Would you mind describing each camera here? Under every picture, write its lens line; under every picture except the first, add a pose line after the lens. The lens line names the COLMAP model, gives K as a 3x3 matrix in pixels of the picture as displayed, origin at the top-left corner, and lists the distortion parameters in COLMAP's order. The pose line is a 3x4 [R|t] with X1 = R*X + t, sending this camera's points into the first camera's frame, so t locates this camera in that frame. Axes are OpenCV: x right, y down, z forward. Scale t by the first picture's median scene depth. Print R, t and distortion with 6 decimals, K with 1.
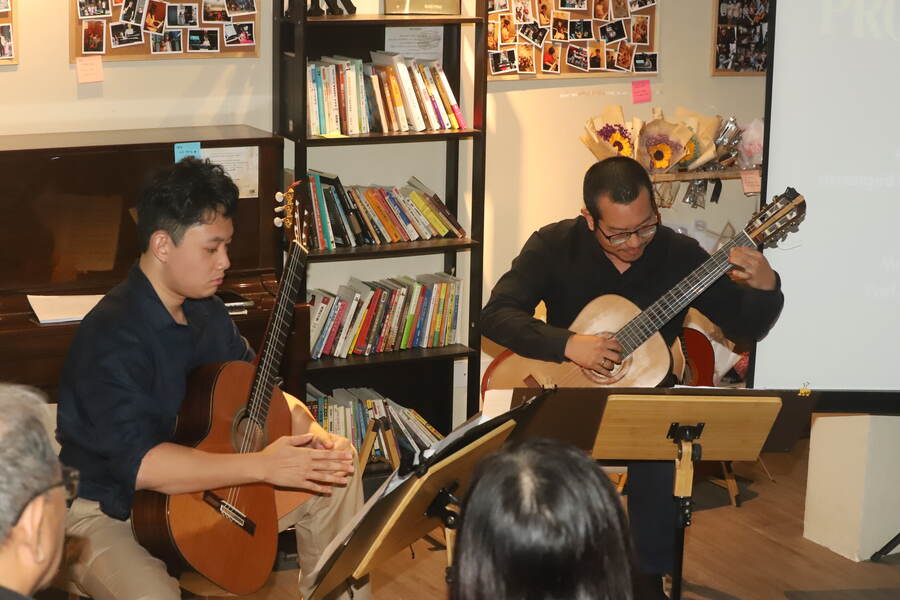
lens RADIAL K [[1733.8, 0, 450.7], [0, 1733.8, 296.8], [0, 0, 1]] dist [-0.264983, 0.000000]
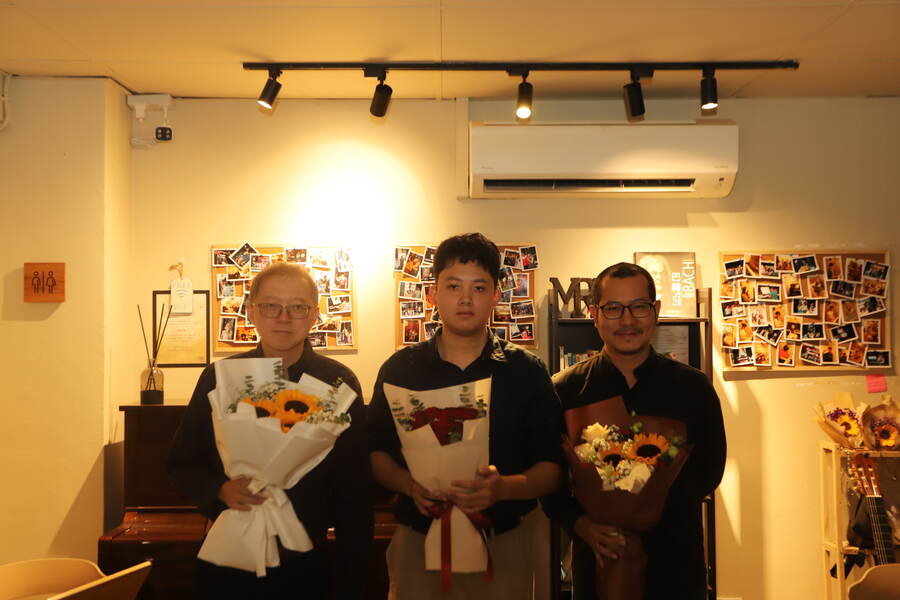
lens RADIAL K [[979.1, 0, 440.9], [0, 979.1, 297.0], [0, 0, 1]] dist [0.055721, 0.000000]
pose [[0.895255, -0.036043, -0.444093, 0.169055], [-0.074272, 0.970705, -0.228509, 0.003819], [0.439319, 0.237558, 0.866351, 0.287355]]
